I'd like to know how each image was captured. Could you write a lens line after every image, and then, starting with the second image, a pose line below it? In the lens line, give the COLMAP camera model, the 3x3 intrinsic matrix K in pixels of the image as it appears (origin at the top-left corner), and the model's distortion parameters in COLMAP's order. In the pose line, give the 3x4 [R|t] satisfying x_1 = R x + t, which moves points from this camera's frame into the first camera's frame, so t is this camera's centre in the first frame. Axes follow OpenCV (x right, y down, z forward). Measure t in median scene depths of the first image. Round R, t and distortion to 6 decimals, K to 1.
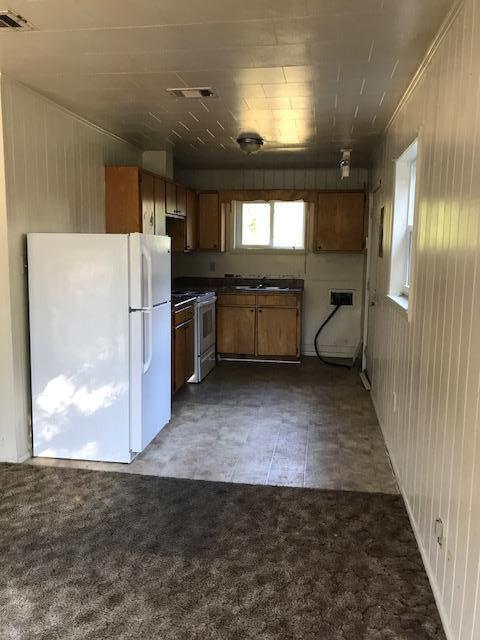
lens RADIAL K [[529.0, 0, 238.9], [0, 529.0, 307.7], [0, 0, 1]] dist [0.010758, -0.002051]
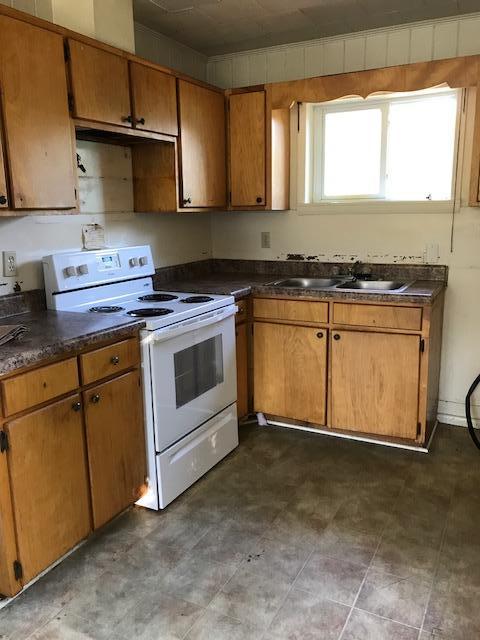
lens RADIAL K [[529.0, 0, 238.9], [0, 529.0, 307.7], [0, 0, 1]] dist [0.010758, -0.002051]
pose [[0.949550, 0.032000, -0.311980, 0.098260], [-0.012302, 0.997816, 0.064906, -0.046309], [0.313376, -0.057794, 0.947869, 0.514768]]
